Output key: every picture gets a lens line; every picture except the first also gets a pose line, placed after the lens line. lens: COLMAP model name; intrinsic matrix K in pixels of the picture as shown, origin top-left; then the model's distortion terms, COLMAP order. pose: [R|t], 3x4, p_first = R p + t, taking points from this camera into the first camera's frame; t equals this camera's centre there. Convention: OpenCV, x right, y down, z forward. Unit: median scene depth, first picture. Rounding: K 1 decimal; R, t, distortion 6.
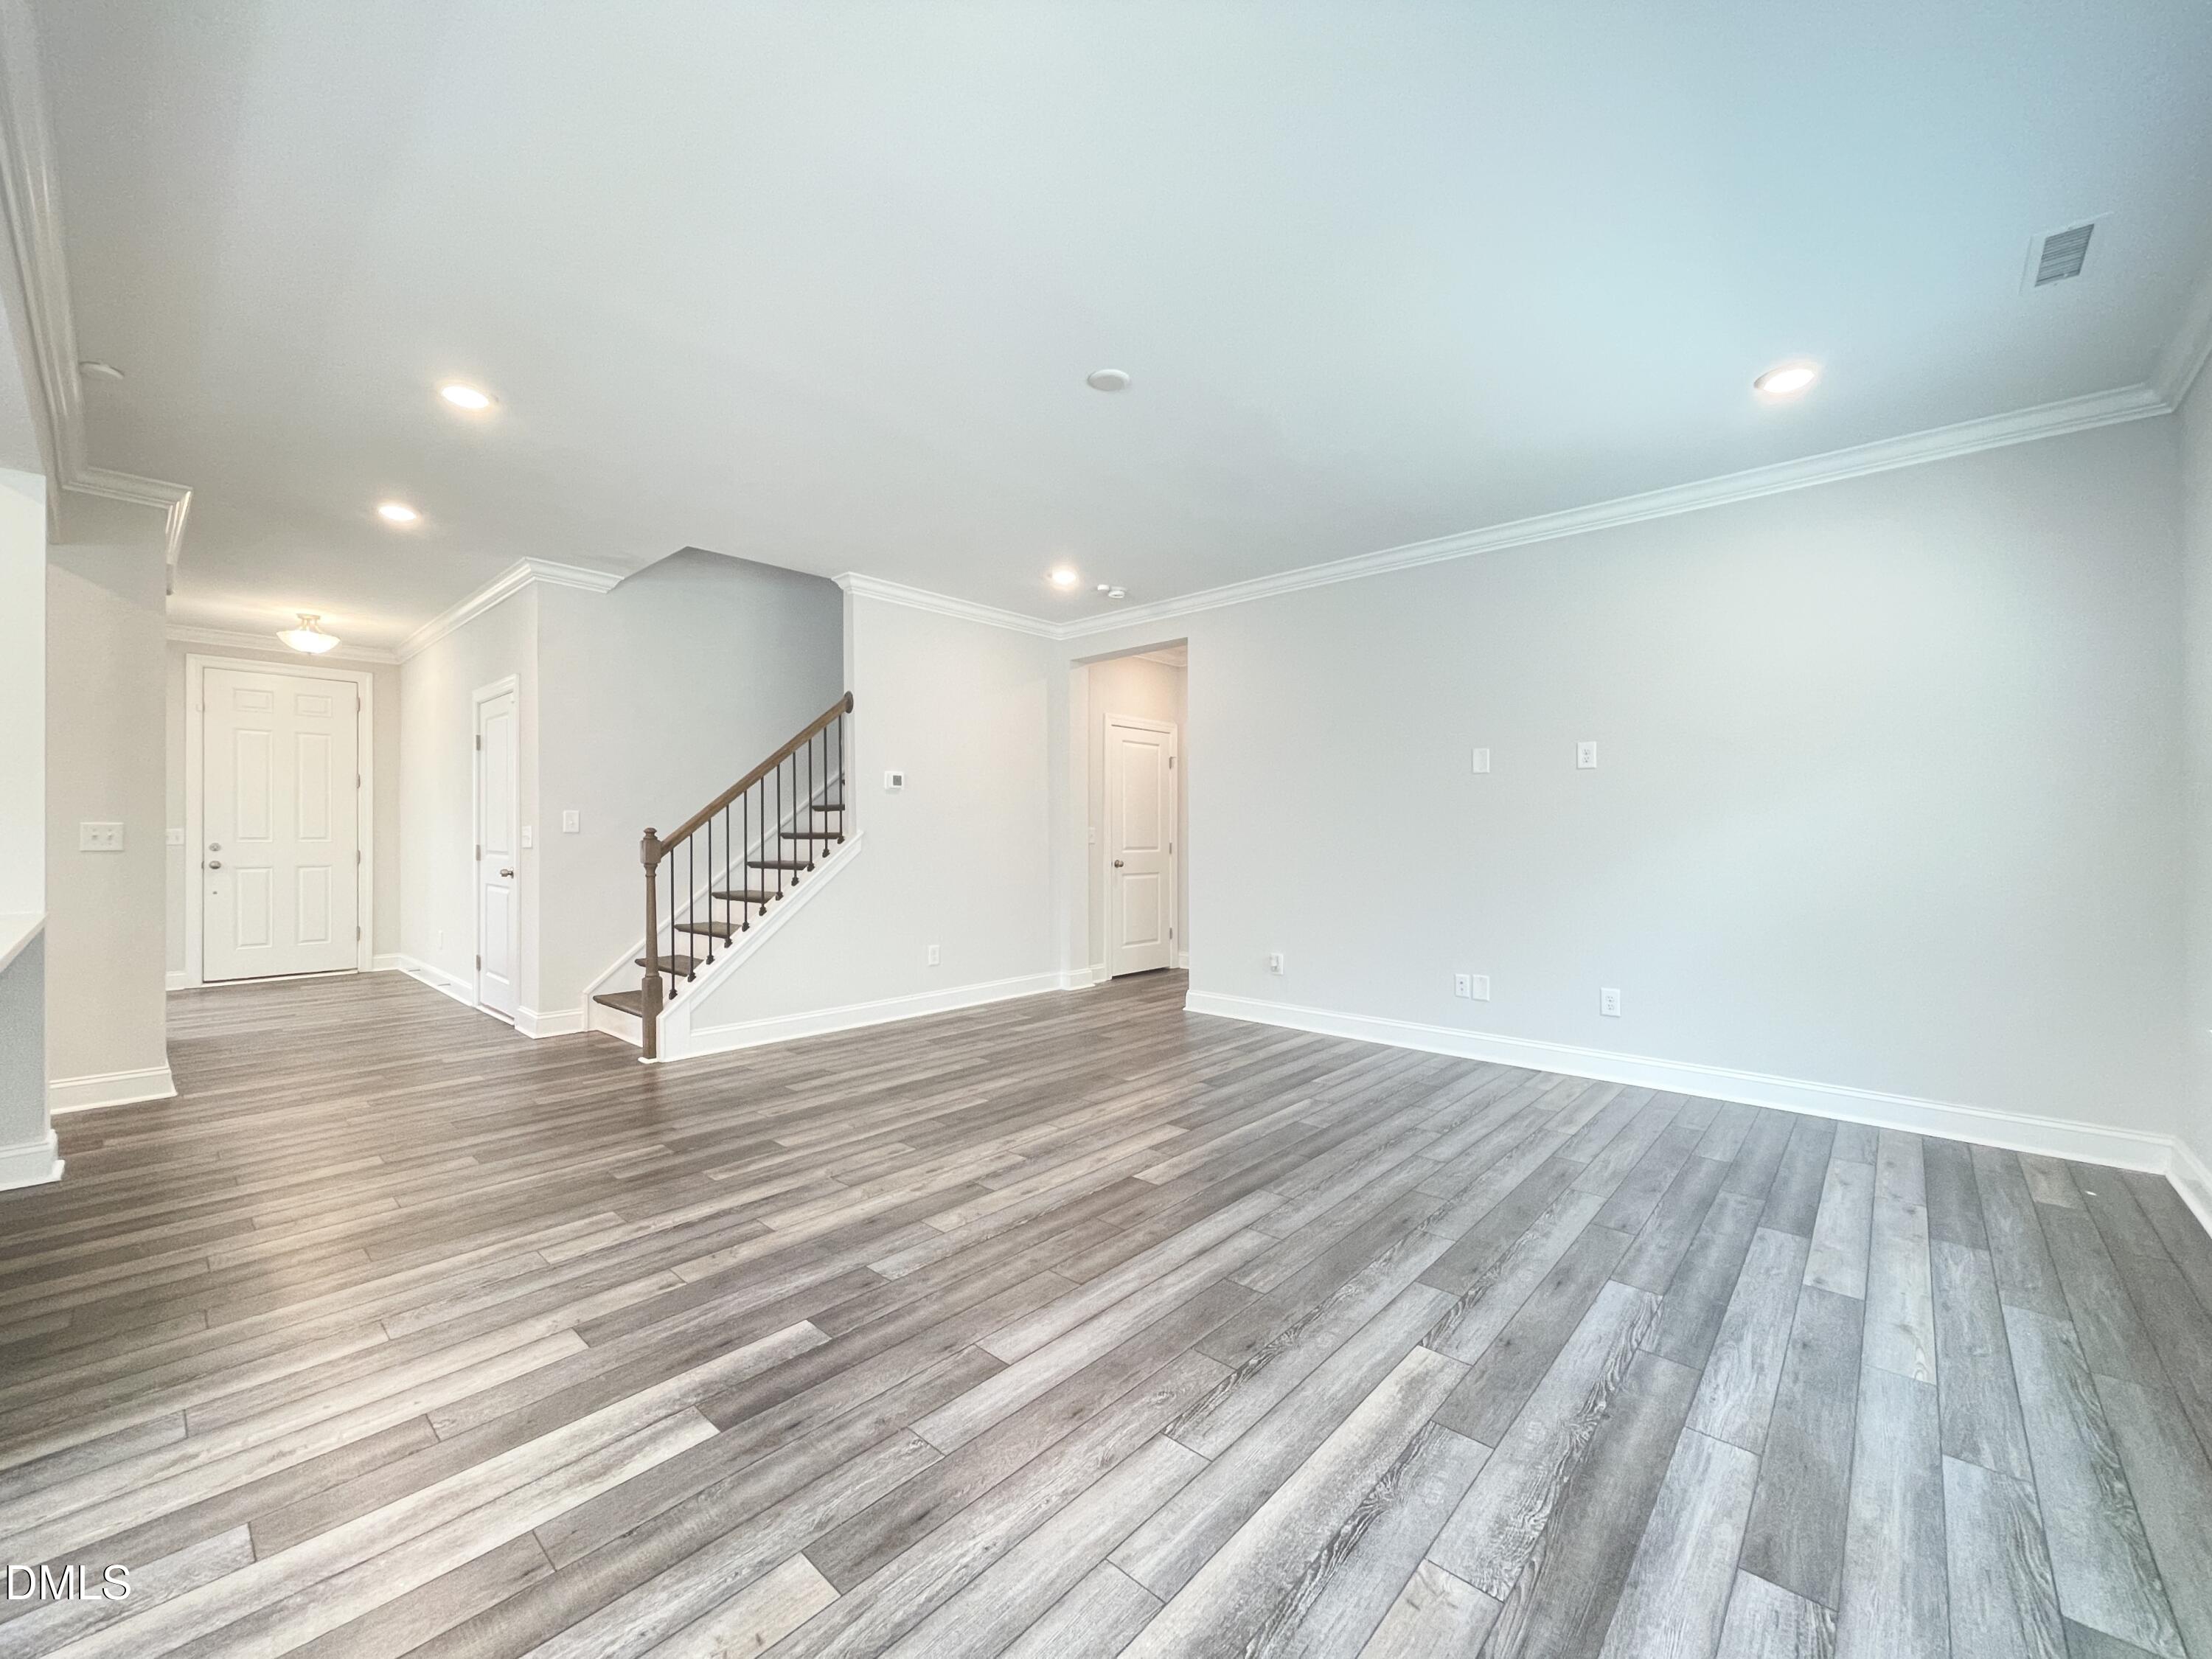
lens RADIAL K [[890.0, 0, 1114.6], [0, 890.0, 834.3], [0, 0, 1]] dist [-0.001443, -0.000555]
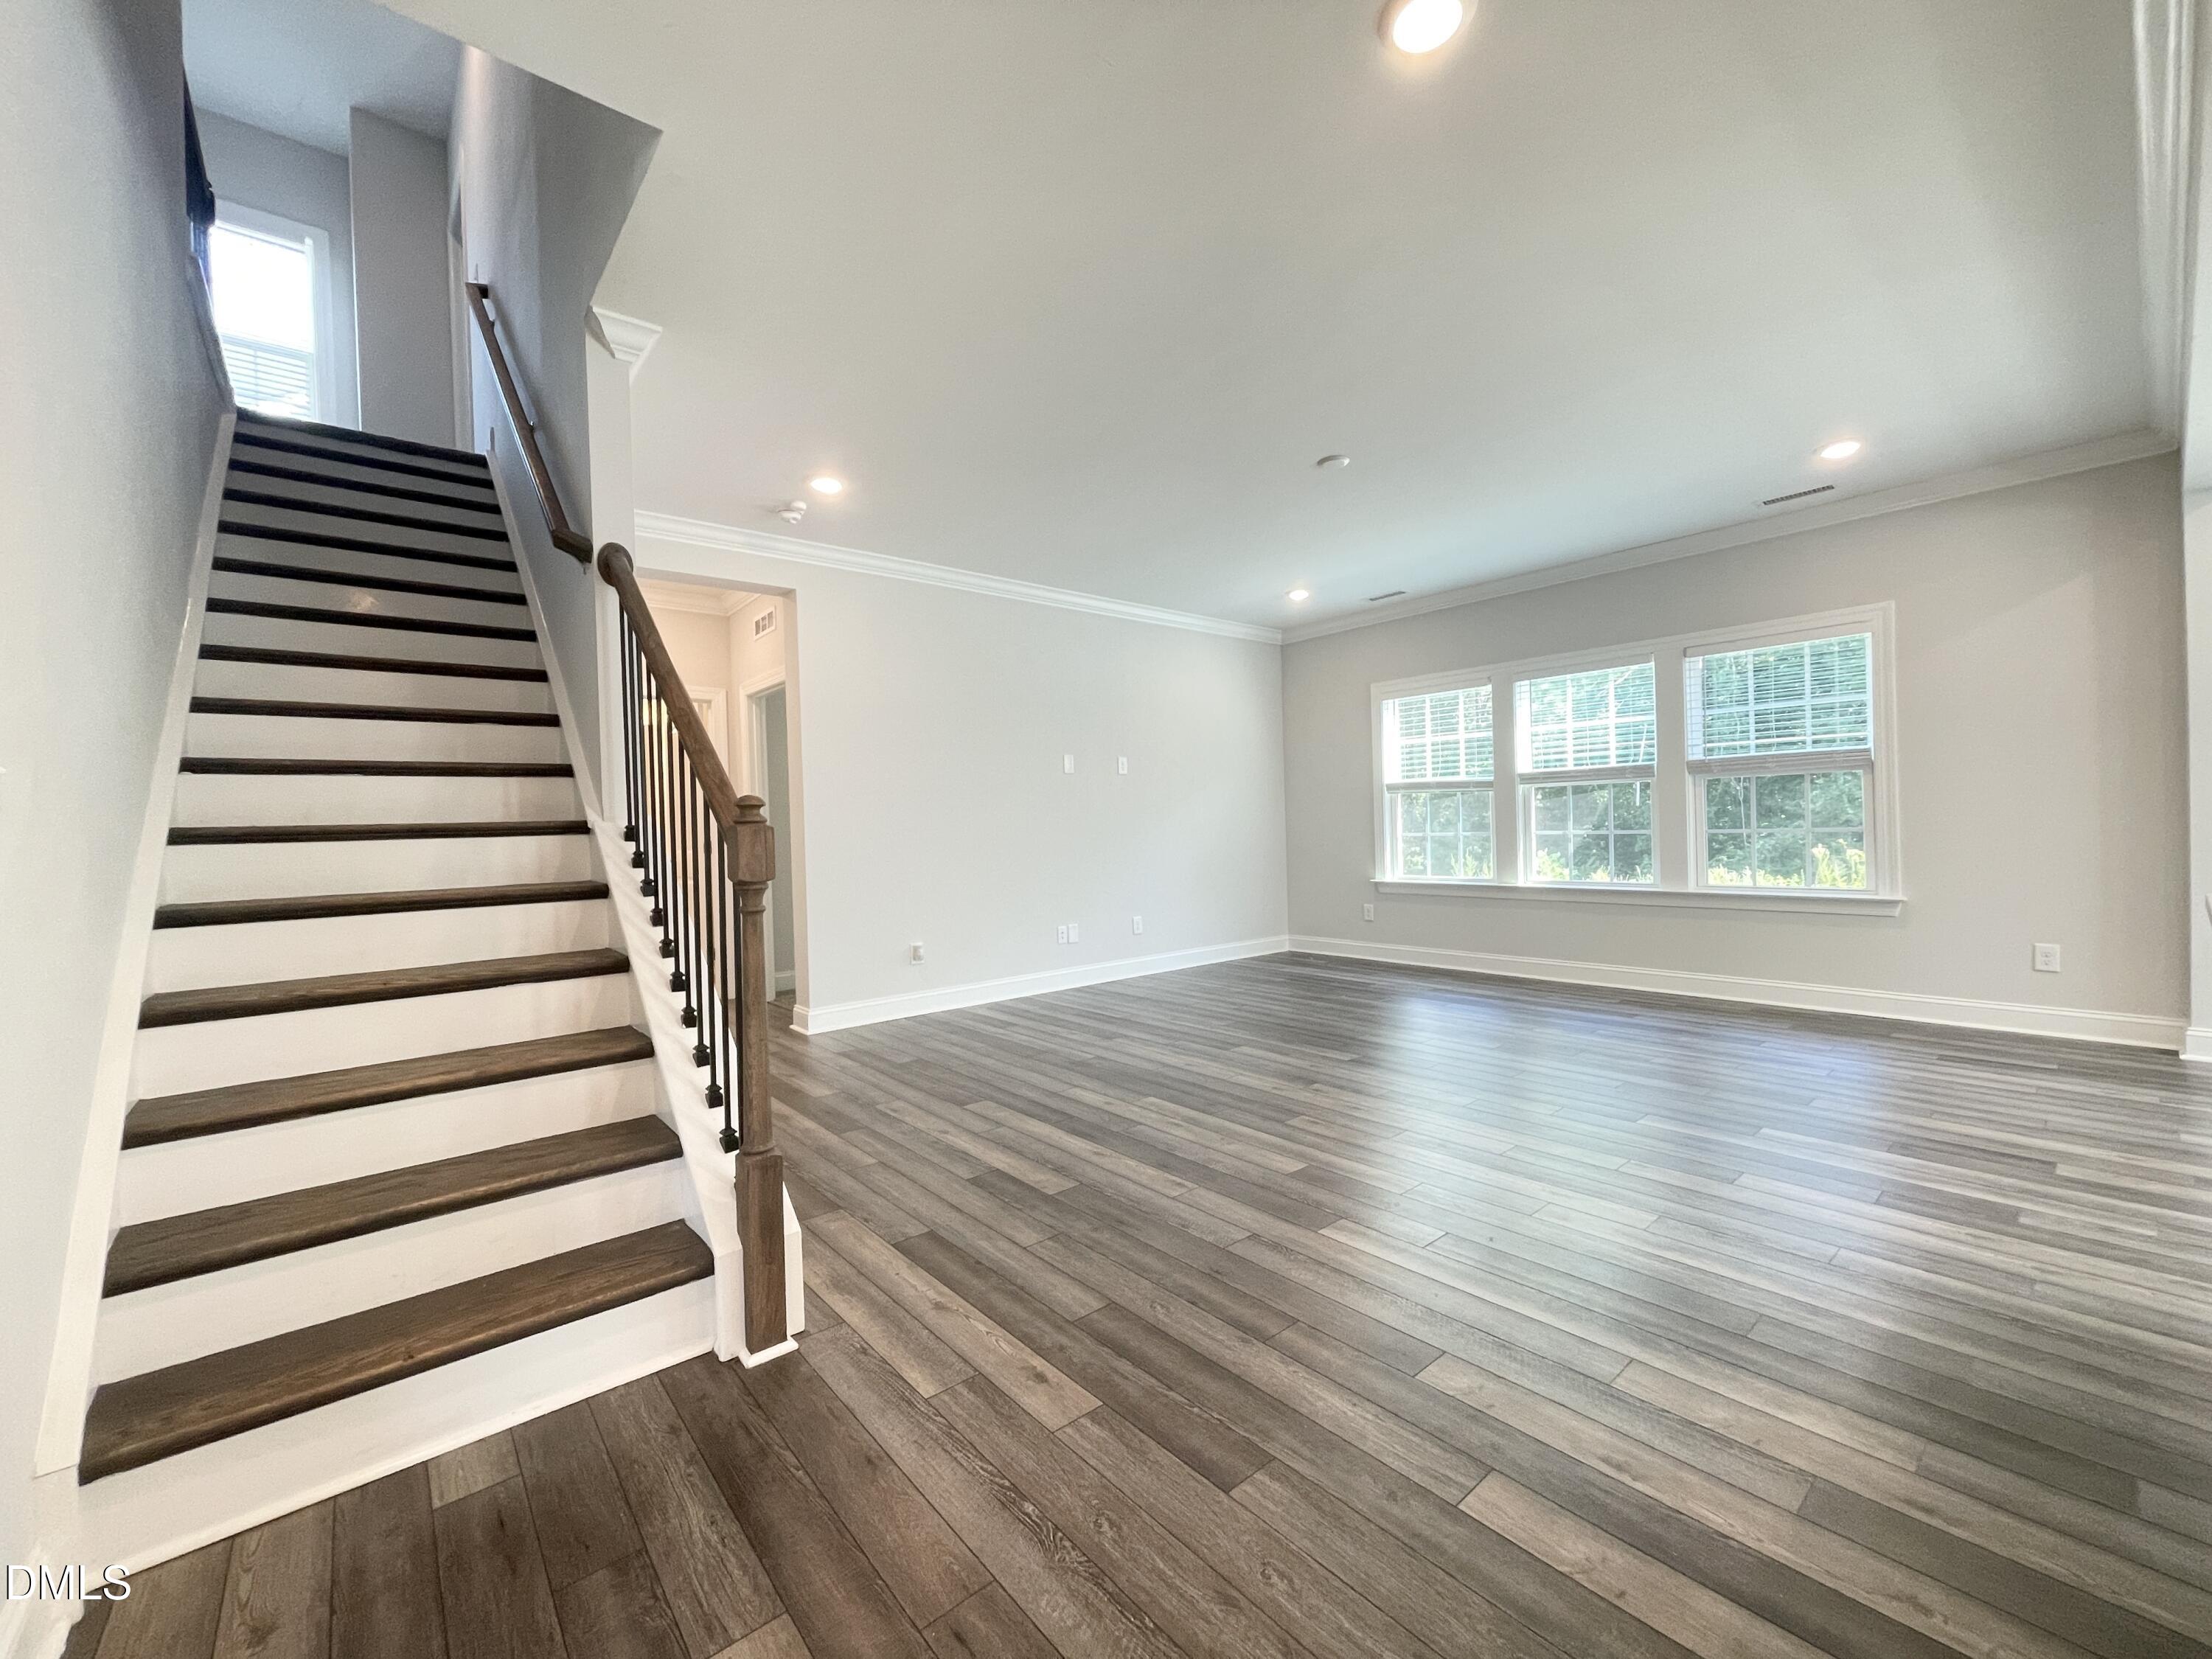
lens RADIAL K [[888.3, 0, 1094.2], [0, 888.3, 830.5], [0, 0, 1]] dist [-0.001441, -0.000540]
pose [[0.148449, -0.009628, 0.988873, -1.202244], [0.031211, 0.999500, 0.005046, 0.015525], [-0.988427, 0.030115, 0.148675, 1.027476]]
